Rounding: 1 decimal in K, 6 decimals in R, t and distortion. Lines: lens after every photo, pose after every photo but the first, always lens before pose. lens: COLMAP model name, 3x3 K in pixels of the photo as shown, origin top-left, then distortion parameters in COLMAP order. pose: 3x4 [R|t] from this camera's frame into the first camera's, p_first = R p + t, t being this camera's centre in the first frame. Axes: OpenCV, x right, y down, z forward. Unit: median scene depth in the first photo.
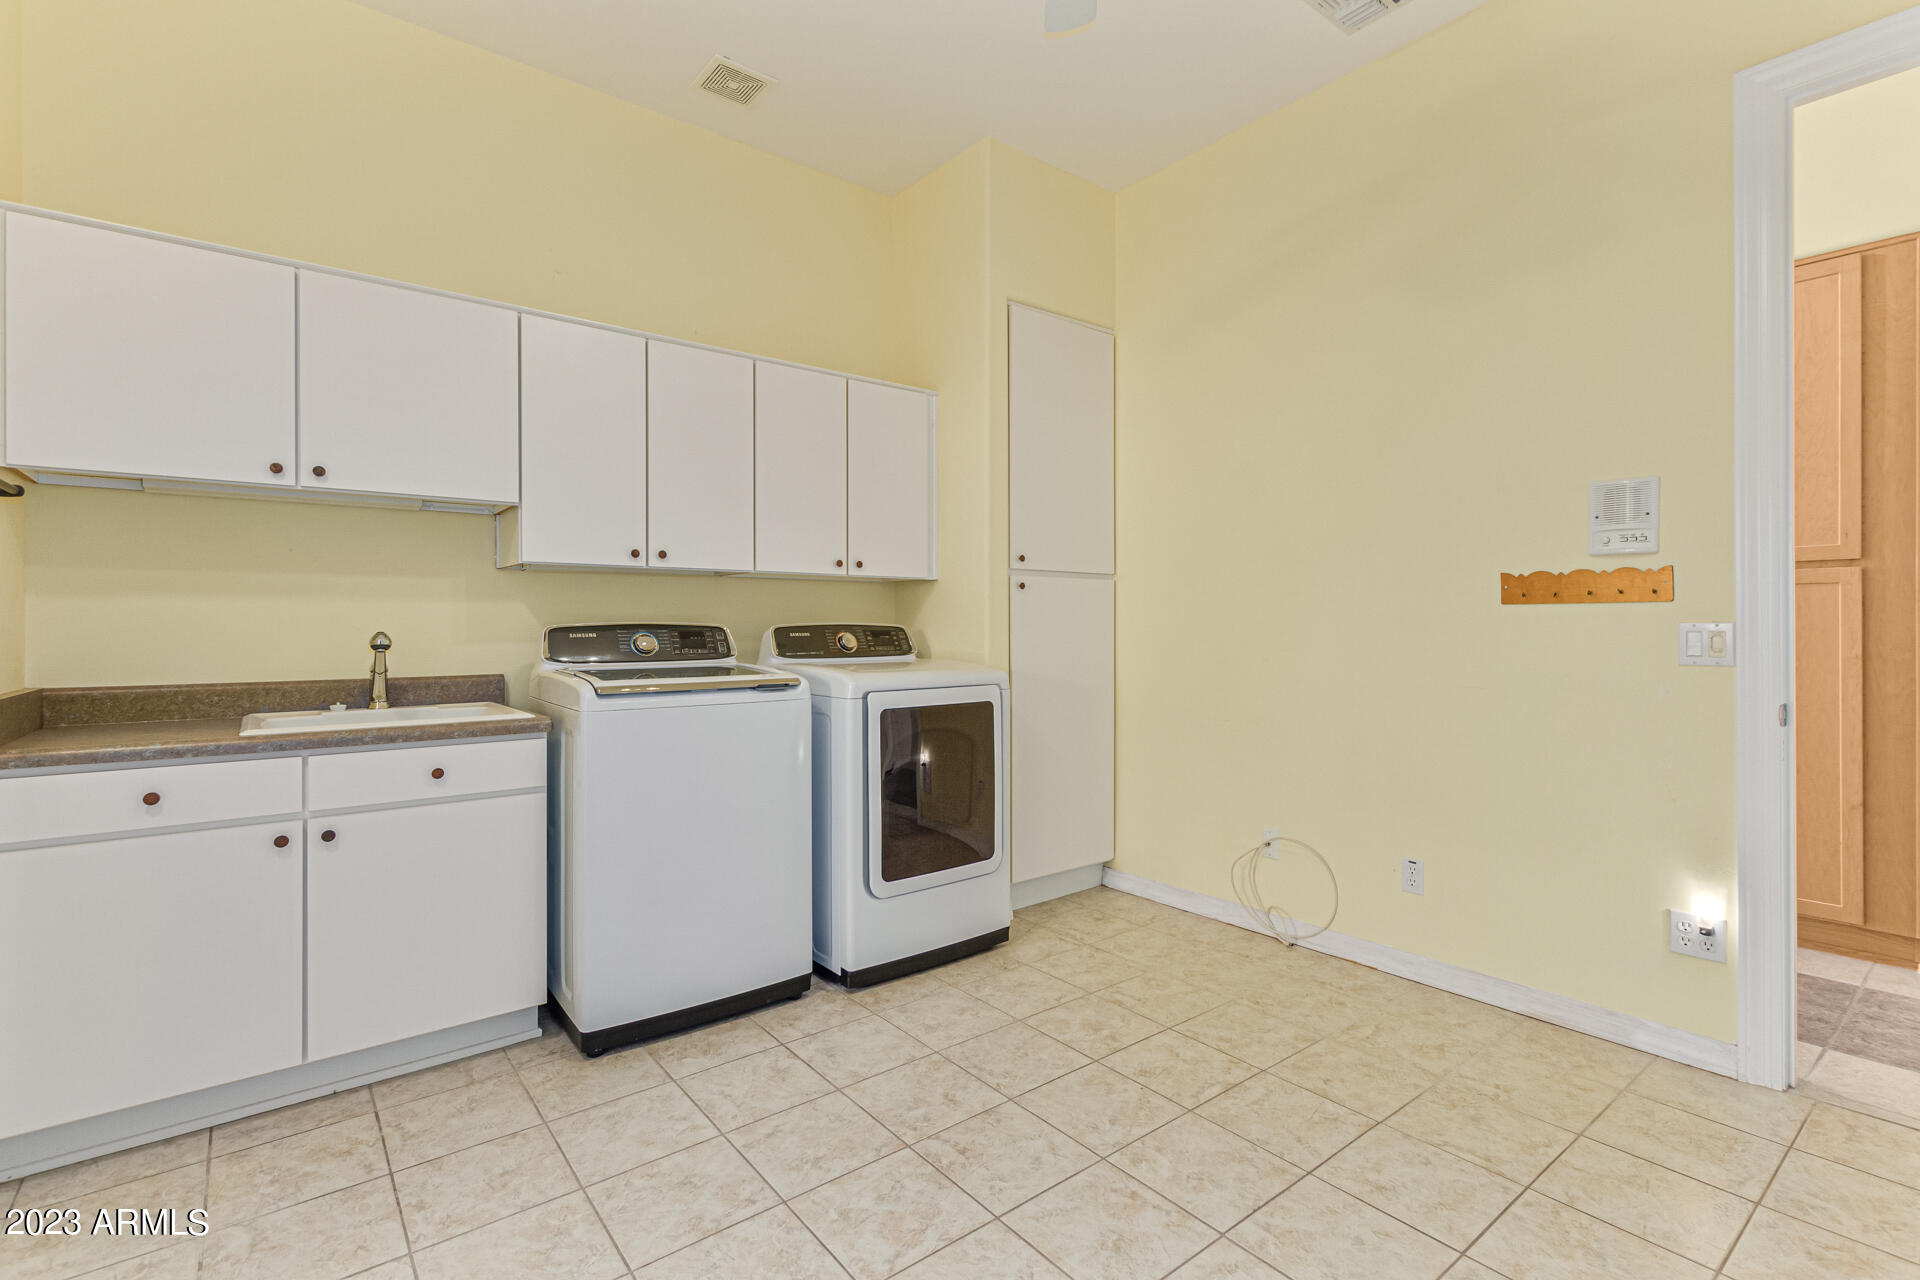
lens RADIAL K [[883.8, 0, 953.7], [0, 883.8, 614.5], [0, 0, 1]] dist [0.002974, -0.001110]
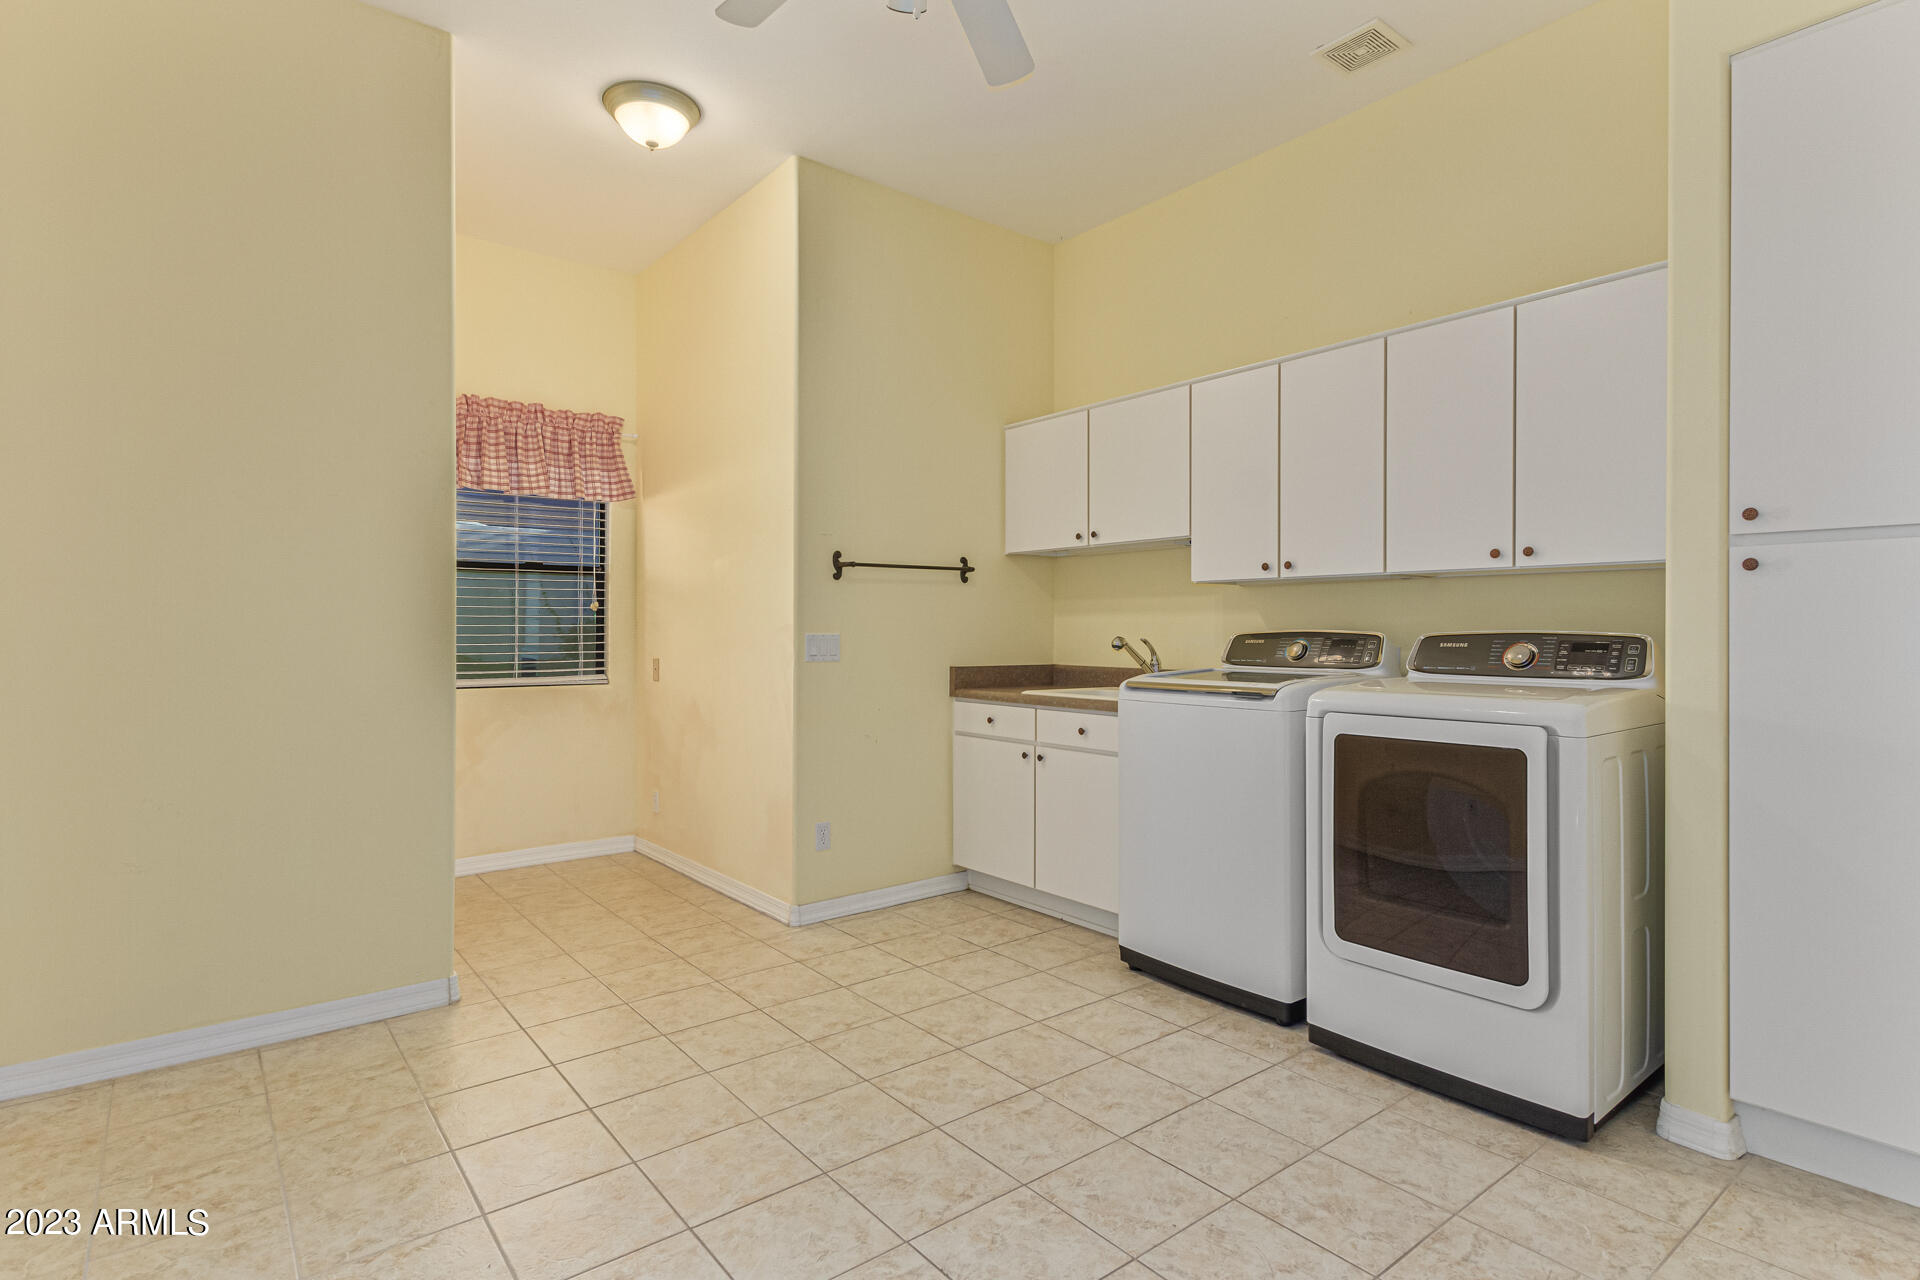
lens RADIAL K [[954.8, 0, 961.6], [0, 954.8, 628.0], [0, 0, 1]] dist [-0.004600, -0.000798]
pose [[0.007366, -0.002485, -0.999970, 0.961296], [0.006678, 0.999975, -0.002435, 0.007545], [0.999951, -0.006660, 0.007383, 0.737633]]
